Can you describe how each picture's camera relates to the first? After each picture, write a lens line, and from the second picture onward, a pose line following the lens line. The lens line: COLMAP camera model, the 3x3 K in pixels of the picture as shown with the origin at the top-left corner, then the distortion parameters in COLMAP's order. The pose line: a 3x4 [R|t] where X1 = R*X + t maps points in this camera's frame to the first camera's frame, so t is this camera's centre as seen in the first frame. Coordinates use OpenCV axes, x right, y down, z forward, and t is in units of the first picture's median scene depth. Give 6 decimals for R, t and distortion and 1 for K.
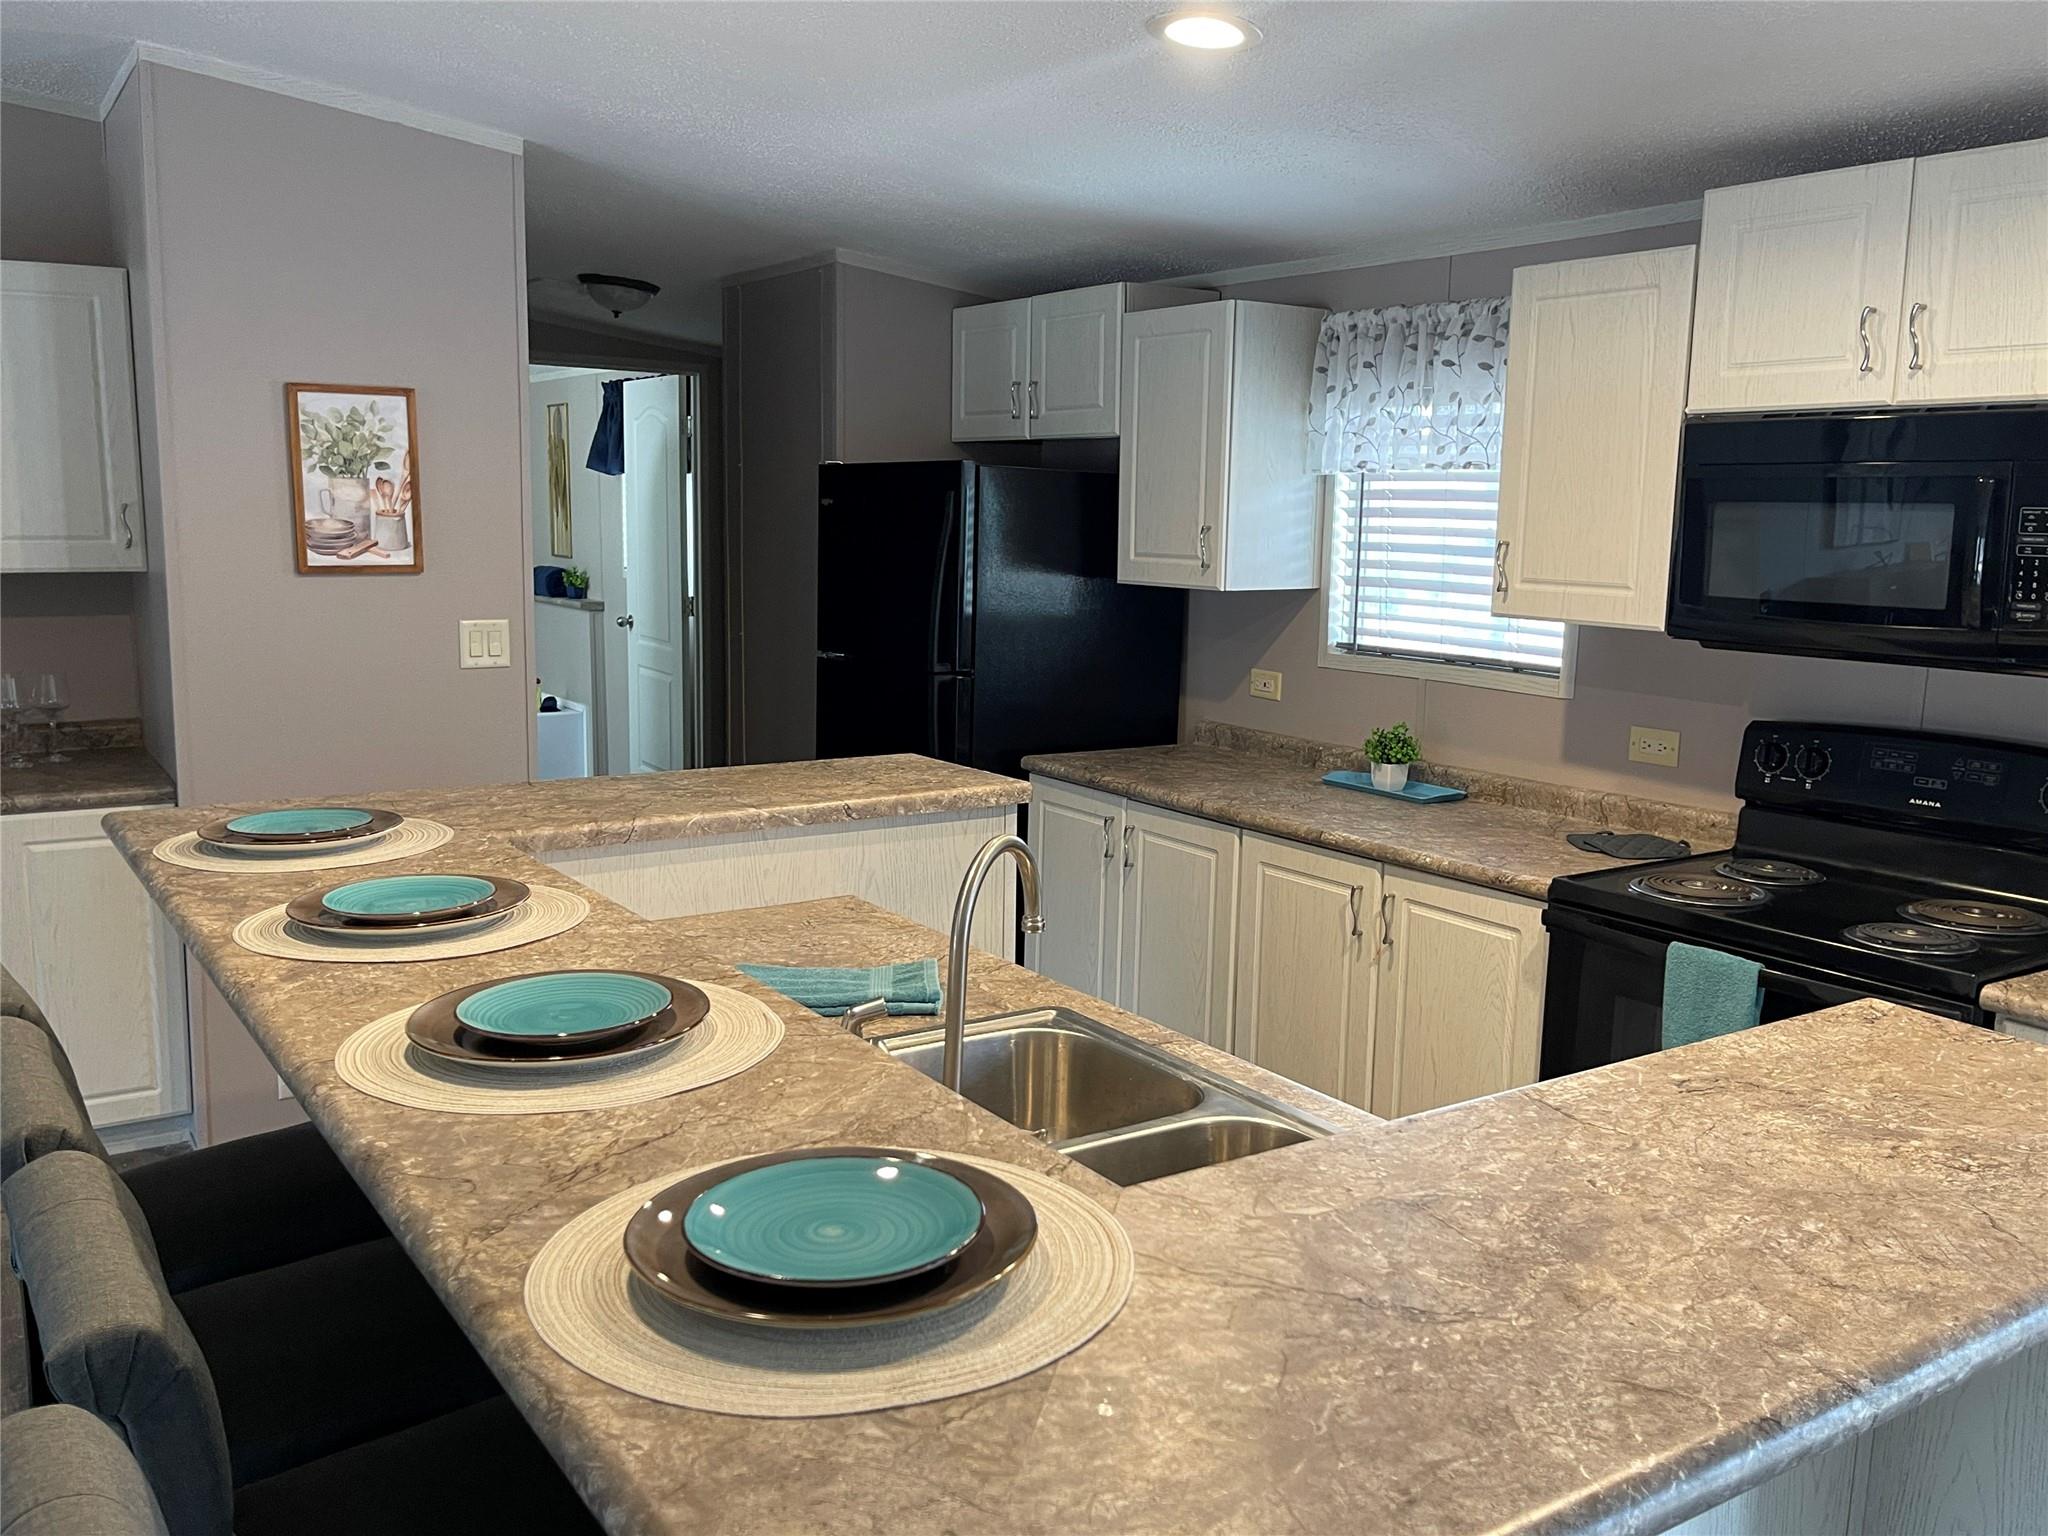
lens RADIAL K [[1729.8, 0, 1023.1], [0, 1729.8, 767.2], [0, 0, 1]] dist [0.026468, -0.011717]
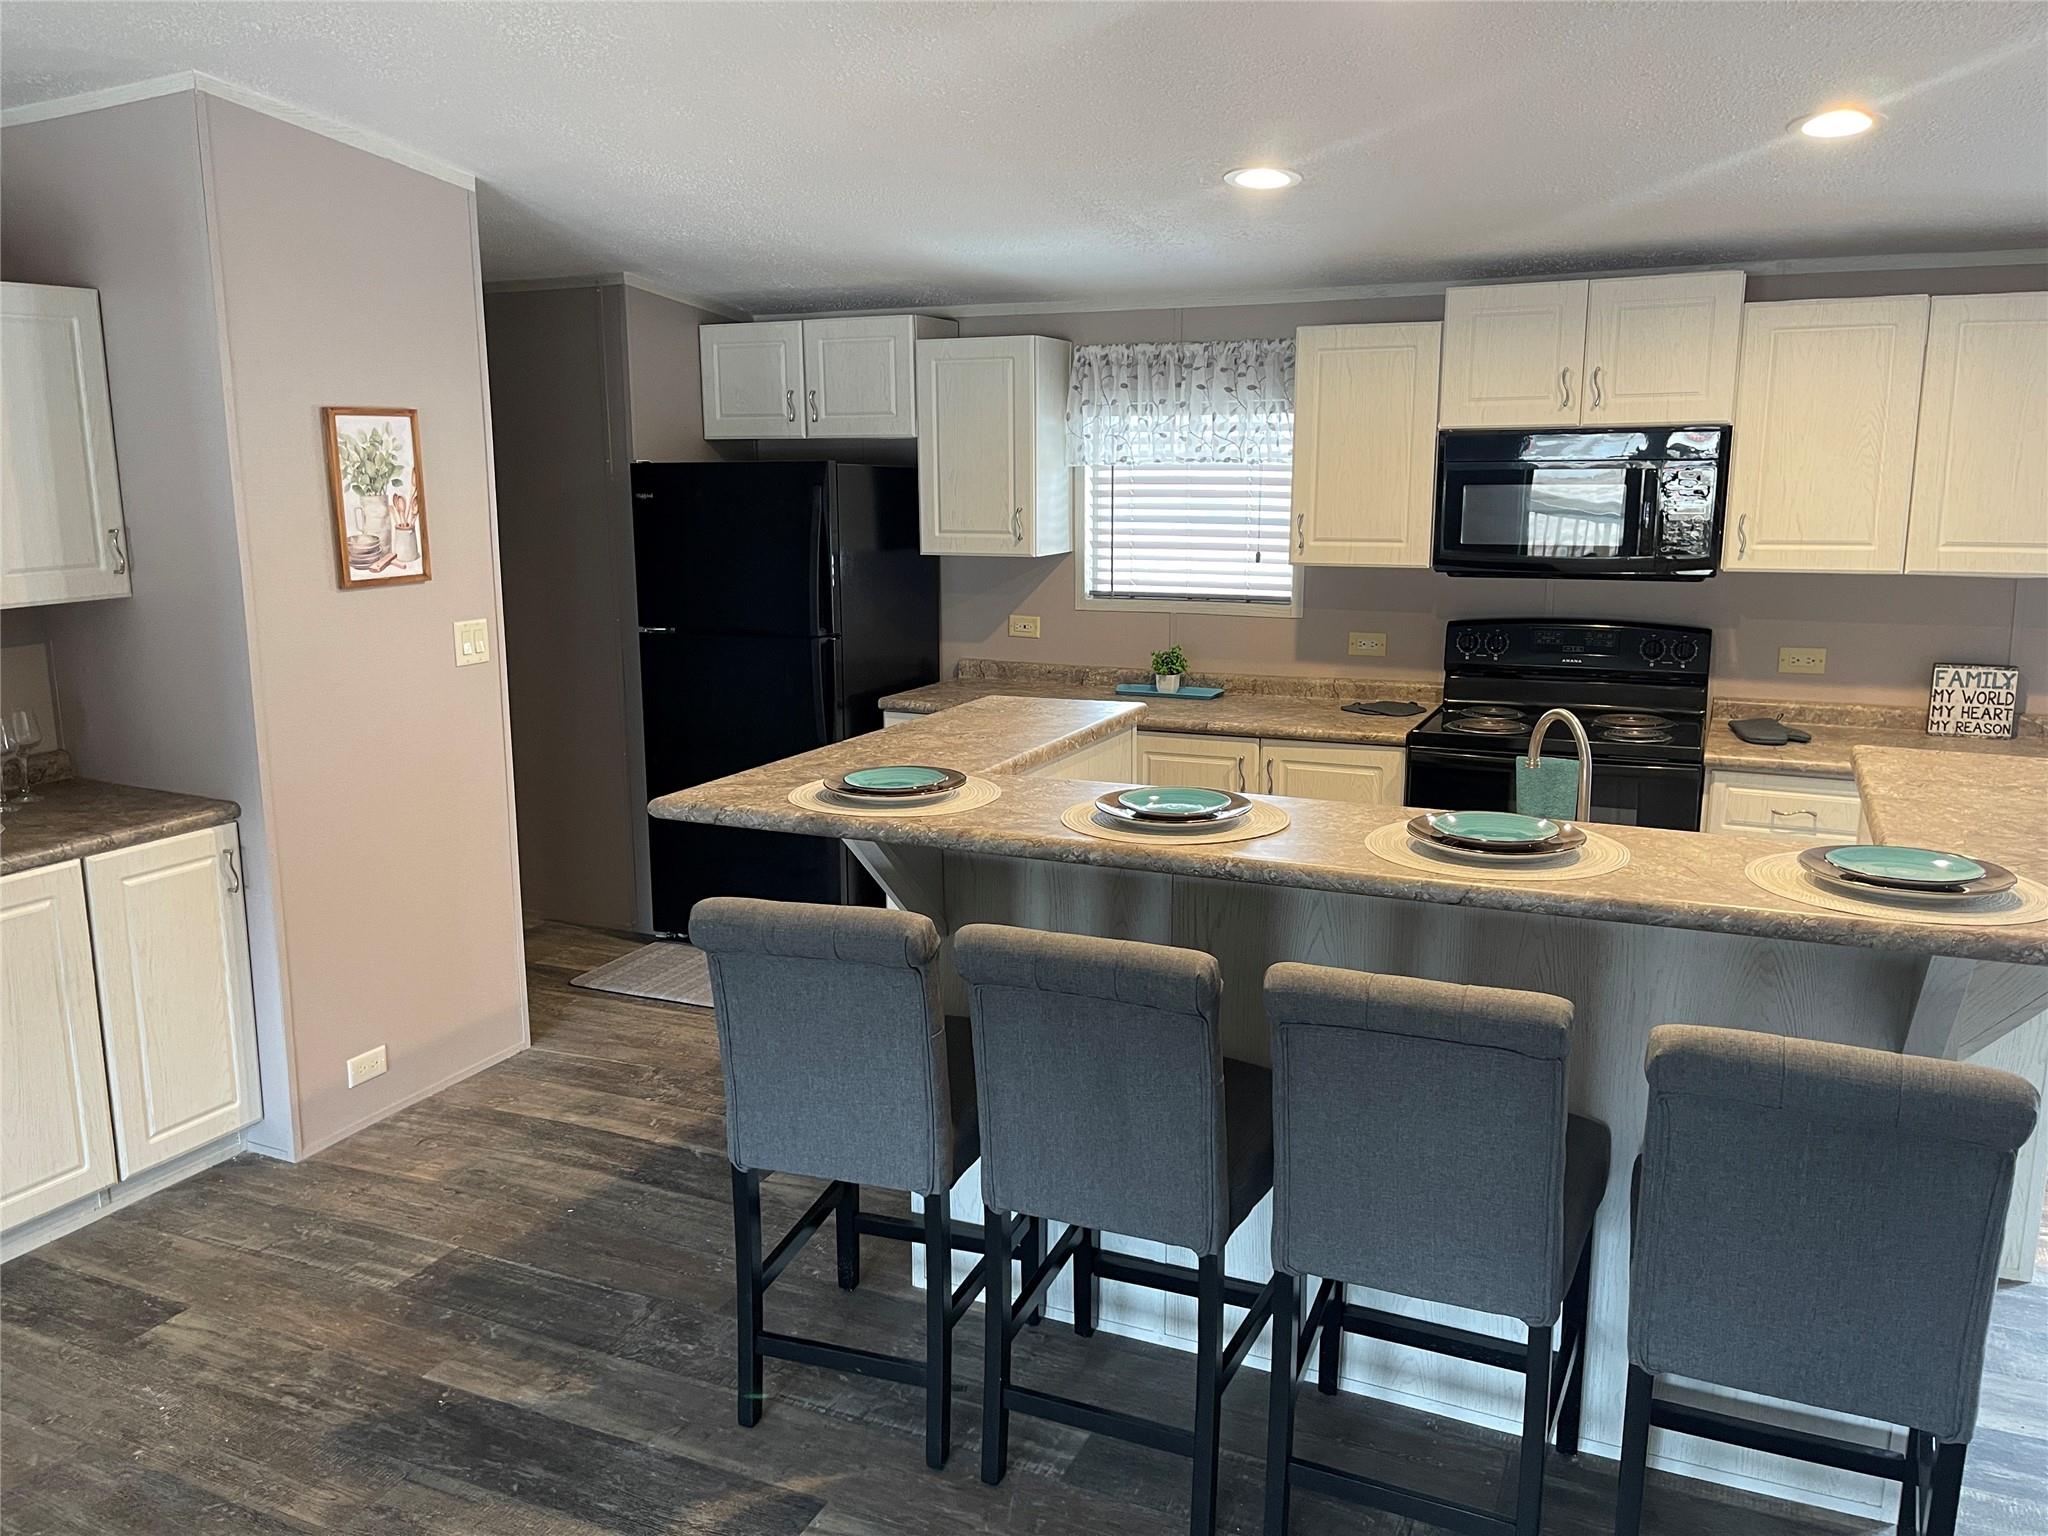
lens RADIAL K [[1578.7, 0, 1023.0], [0, 1578.7, 769.0], [0, 0, 1]] dist [0.026666, -0.025576]
pose [[0.854548, -0.122584, 0.504699, -0.555057], [0.100654, 0.992412, 0.070618, -0.029126], [-0.509527, -0.009546, 0.860402, -0.035793]]
